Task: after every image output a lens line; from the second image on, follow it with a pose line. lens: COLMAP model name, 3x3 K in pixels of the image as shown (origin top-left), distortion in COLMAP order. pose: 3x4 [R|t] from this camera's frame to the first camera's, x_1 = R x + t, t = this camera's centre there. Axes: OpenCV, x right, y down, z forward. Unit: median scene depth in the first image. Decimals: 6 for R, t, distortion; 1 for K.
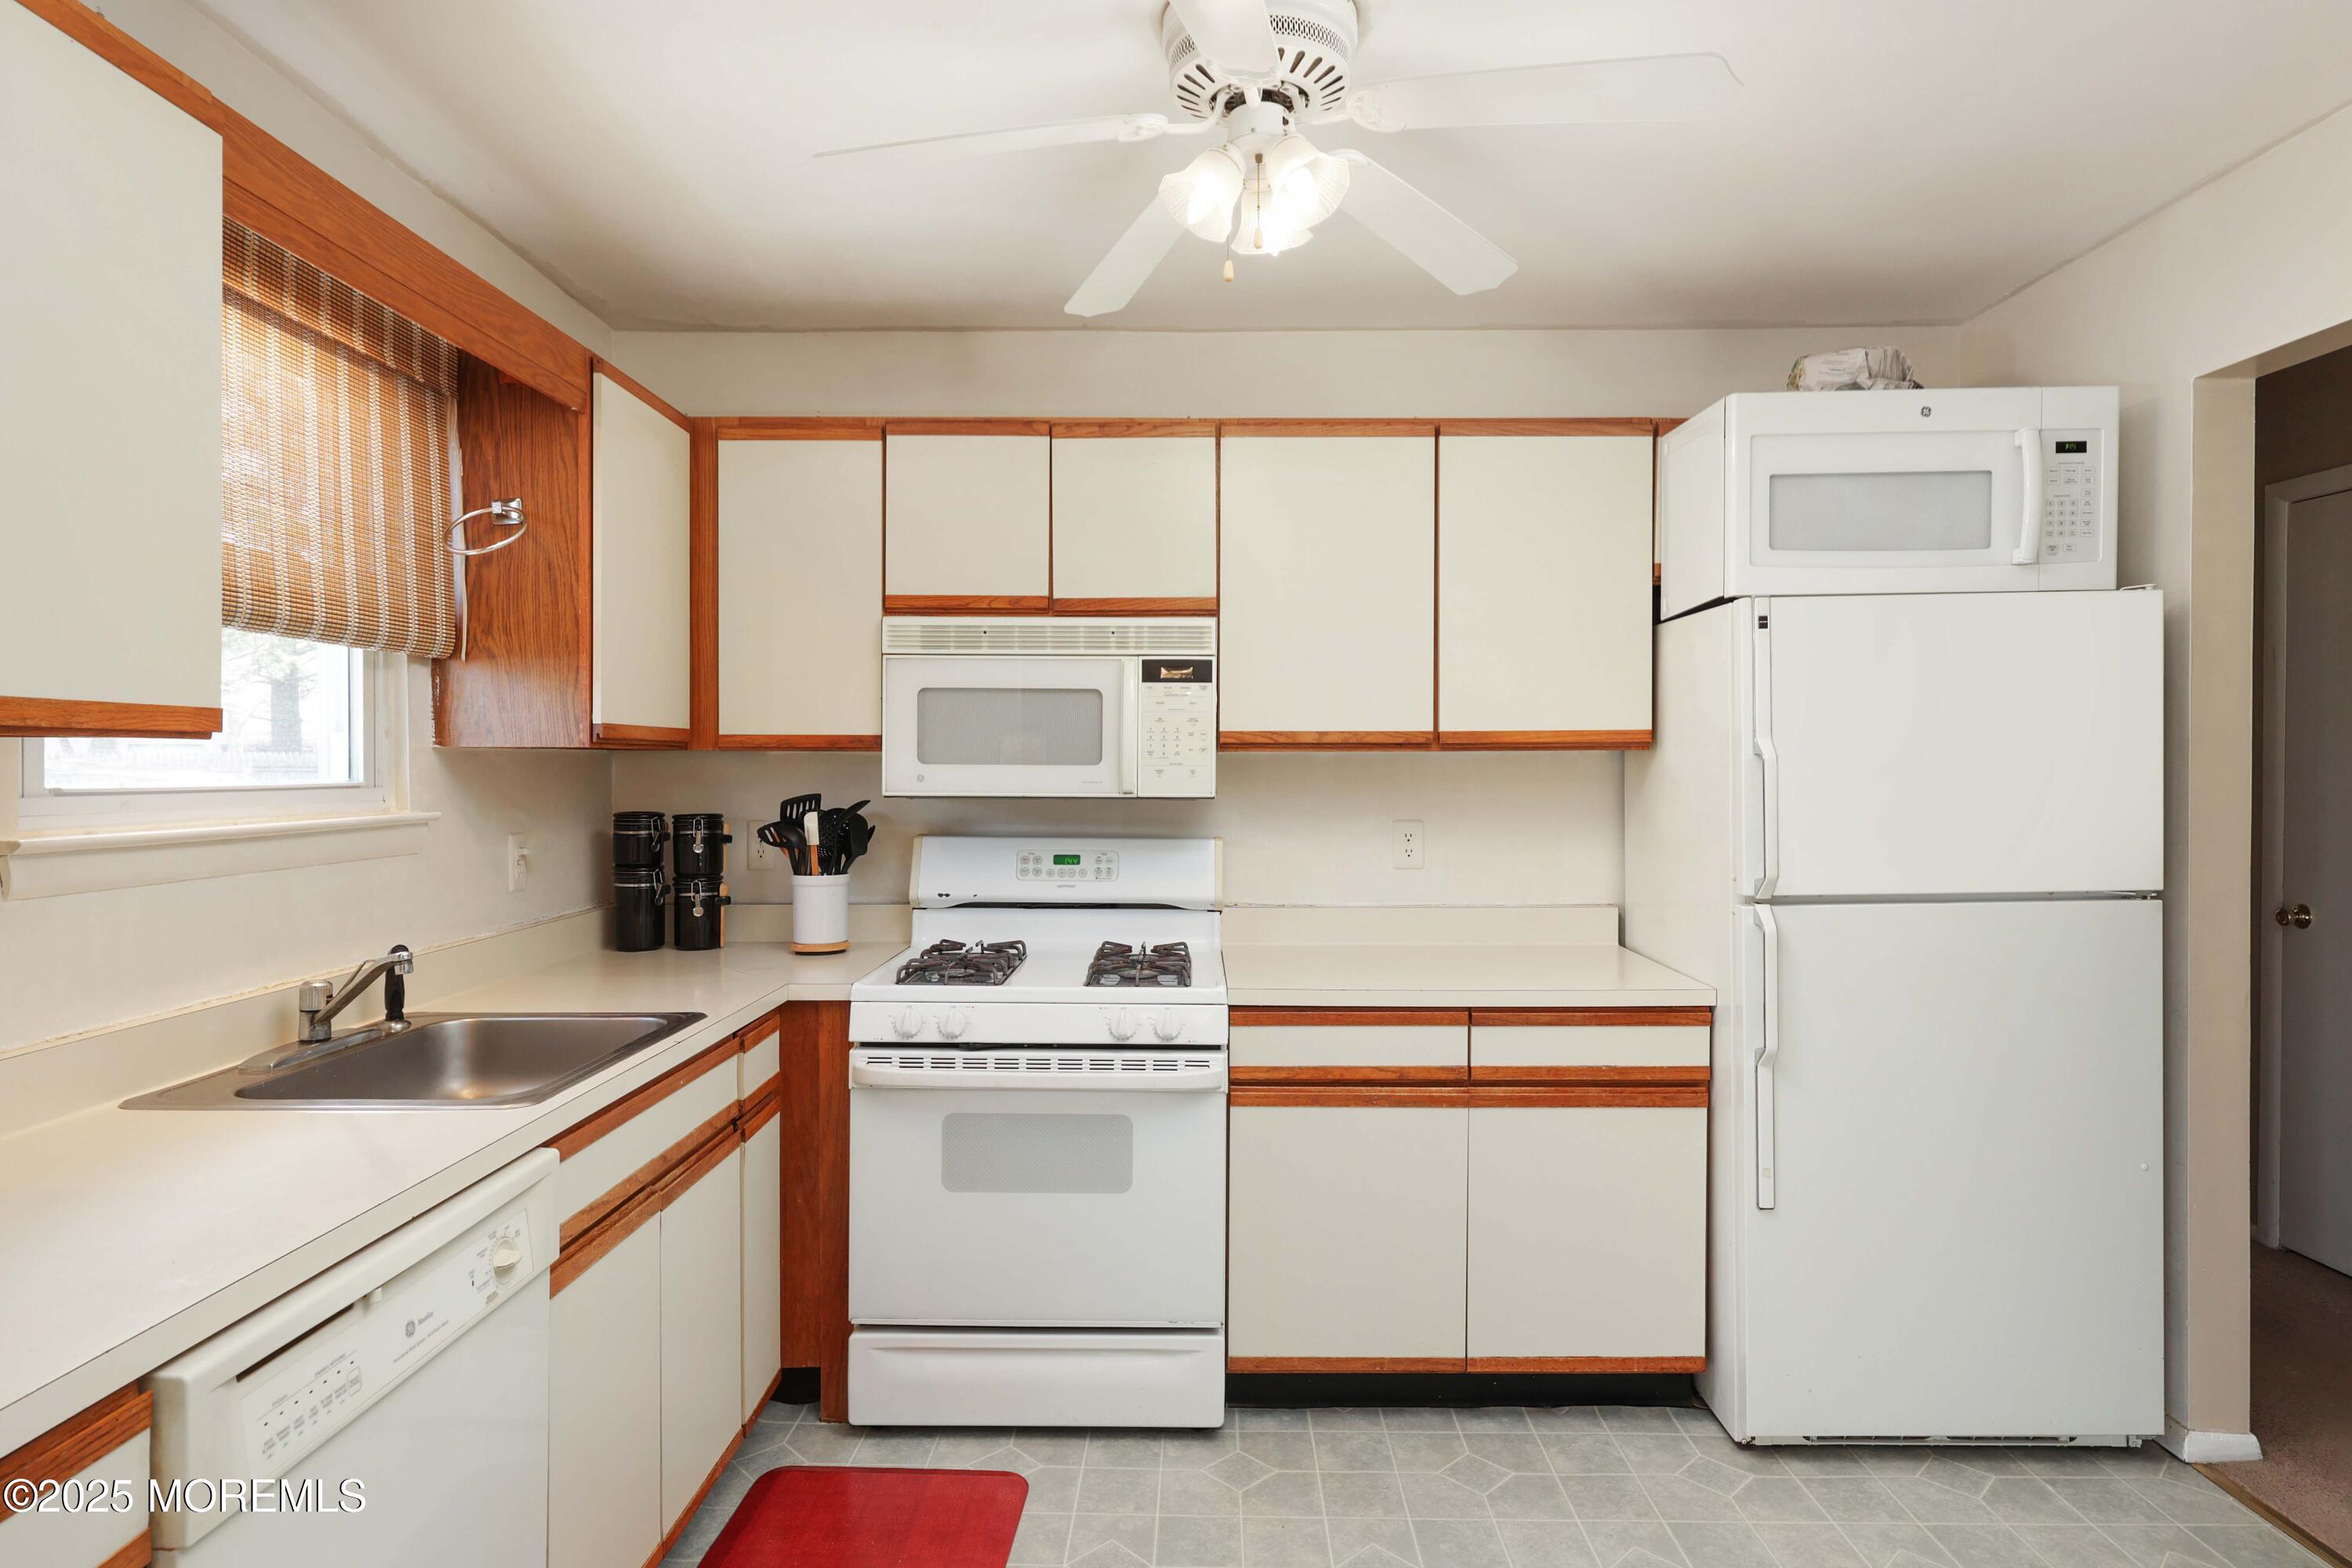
lens RADIAL K [[1294.9, 0, 1175.4], [0, 1294.9, 775.3], [0, 0, 1]] dist [0.000526, -0.000140]
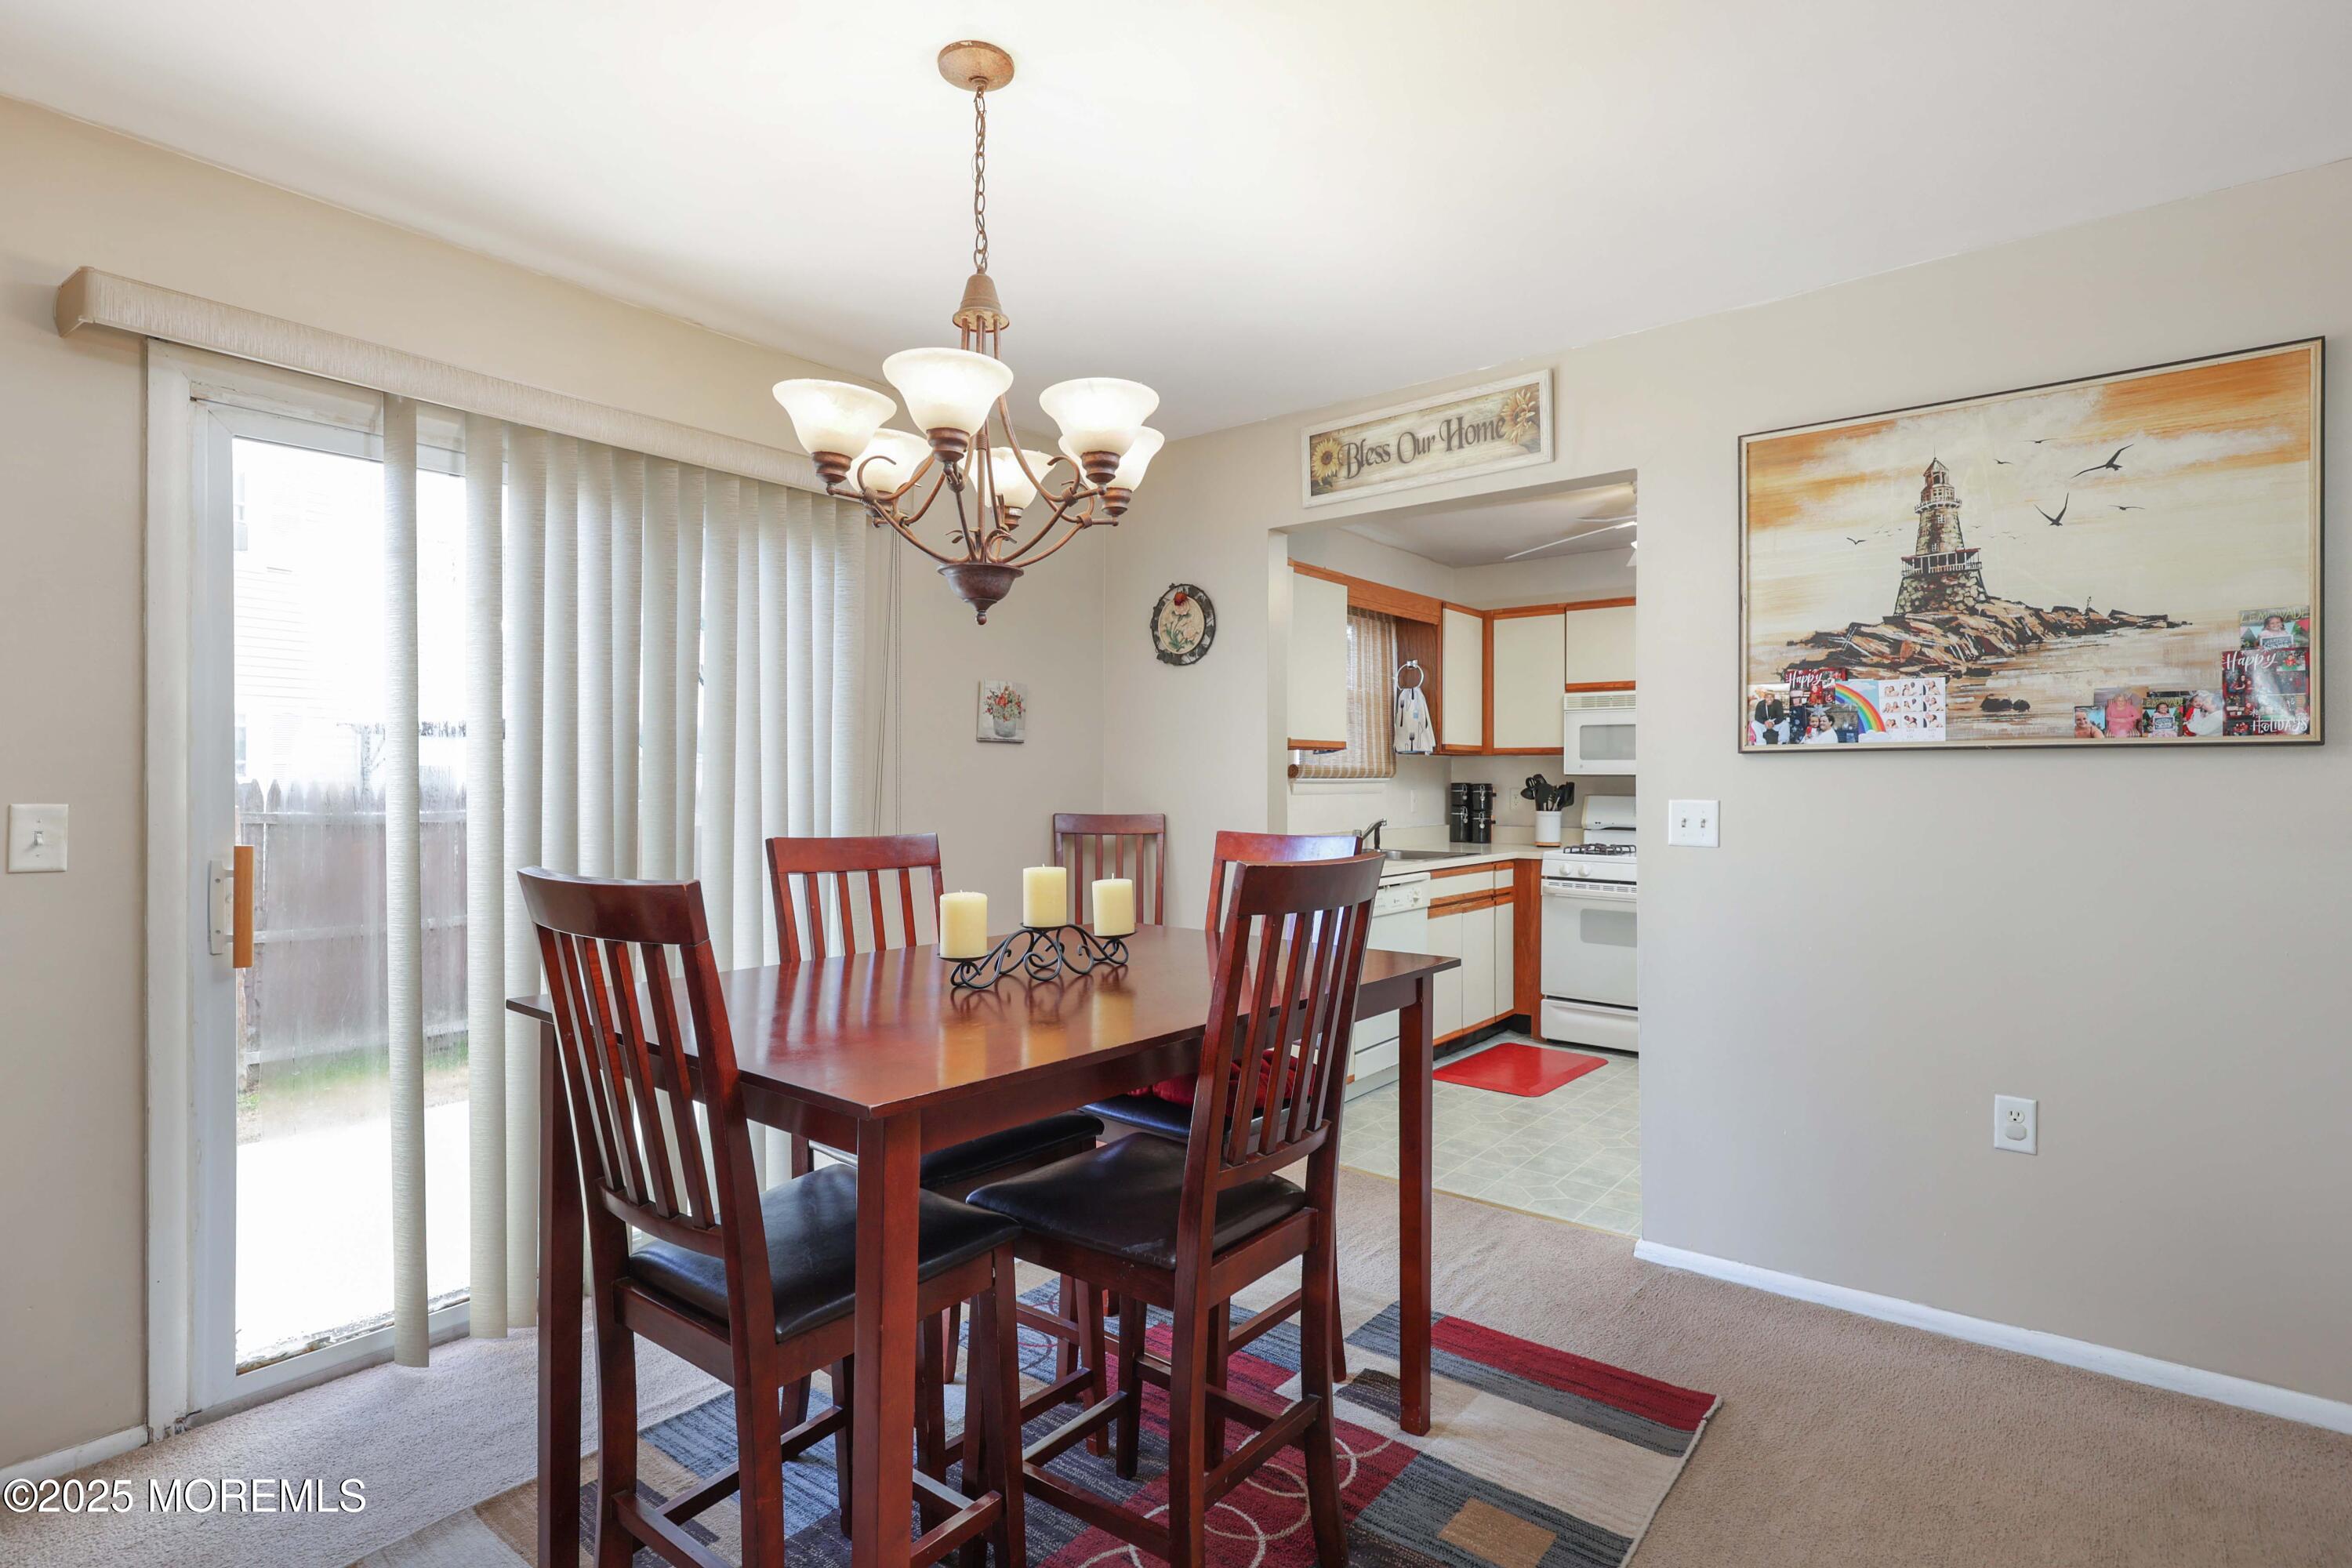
lens RADIAL K [[1174.9, 0, 1169.9], [0, 1174.9, 776.6], [0, 0, 1]] dist [0.001161, -0.000251]
pose [[0.790261, 0.002313, -0.612767, 0.519185], [-0.007419, 0.999956, -0.005793, 0.040256], [0.612726, 0.009124, 0.790243, -1.101460]]
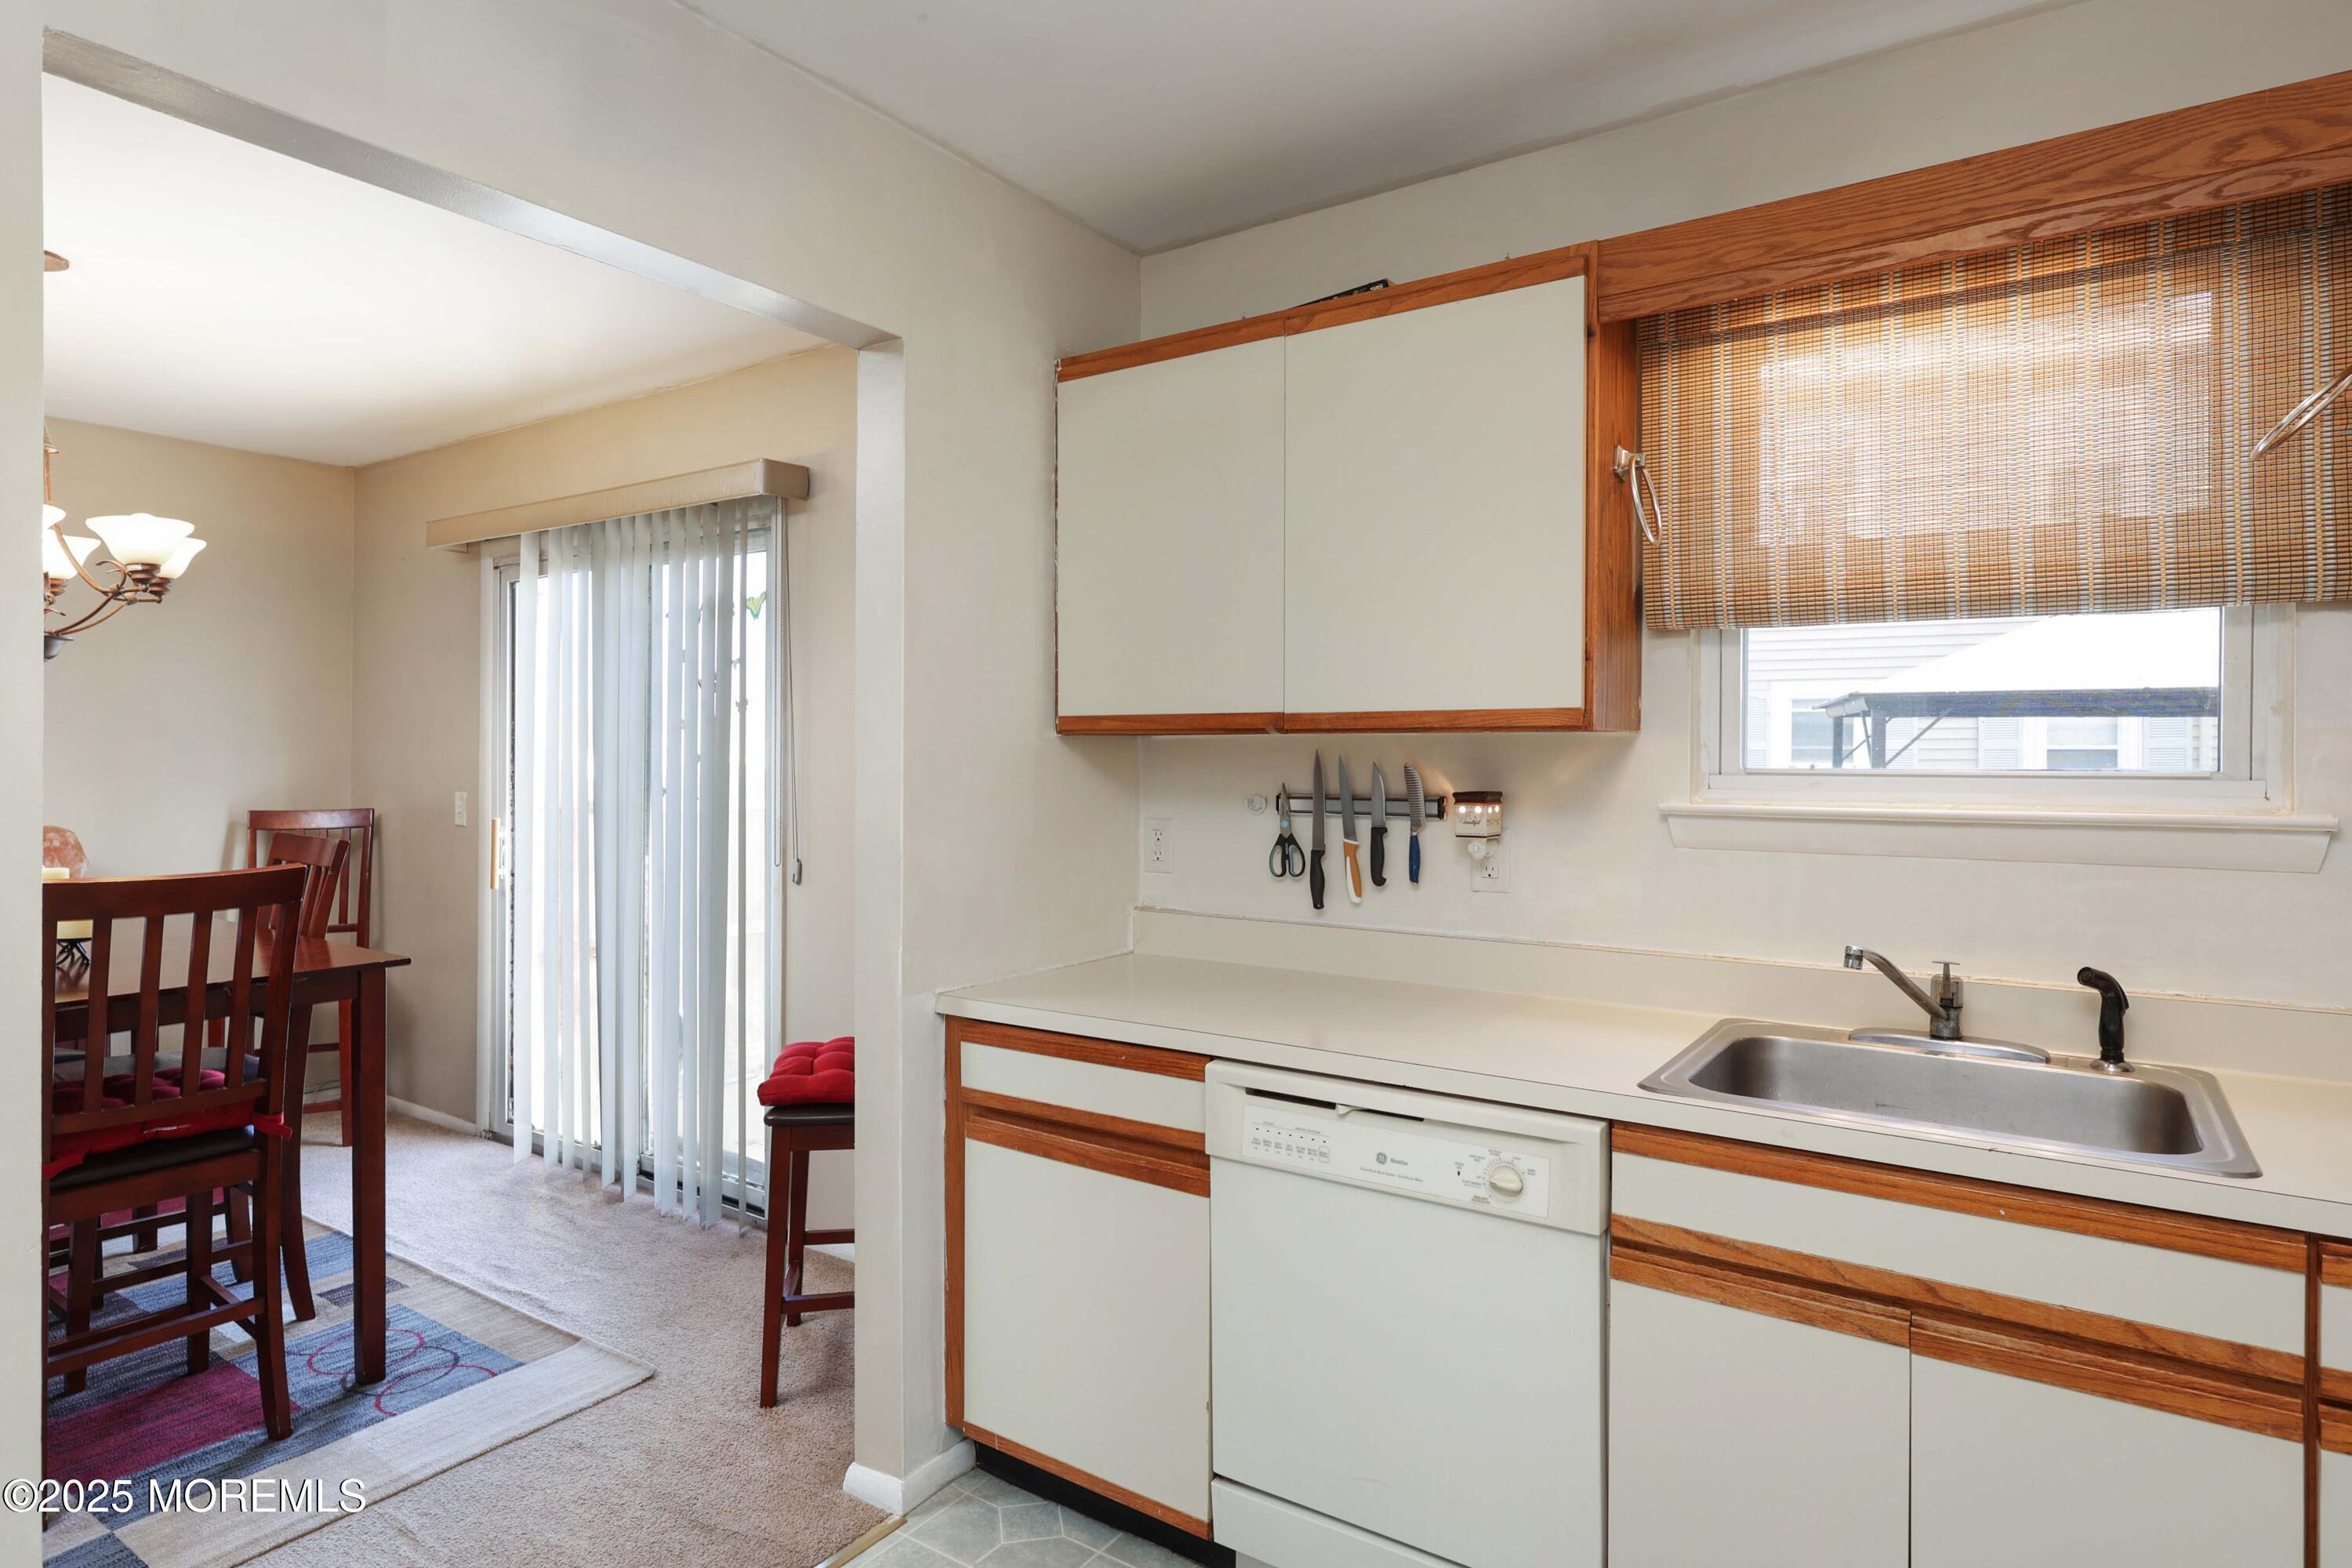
lens RADIAL K [[1305.9, 0, 1148.6], [0, 1305.9, 763.5], [0, 0, 1]] dist [-0.002681, 0.003021]
pose [[-0.572293, 0.005685, -0.820030, 0.347385], [-0.007898, 0.999891, 0.012444, -0.004089], [0.820011, 0.013599, -0.572186, 0.800681]]
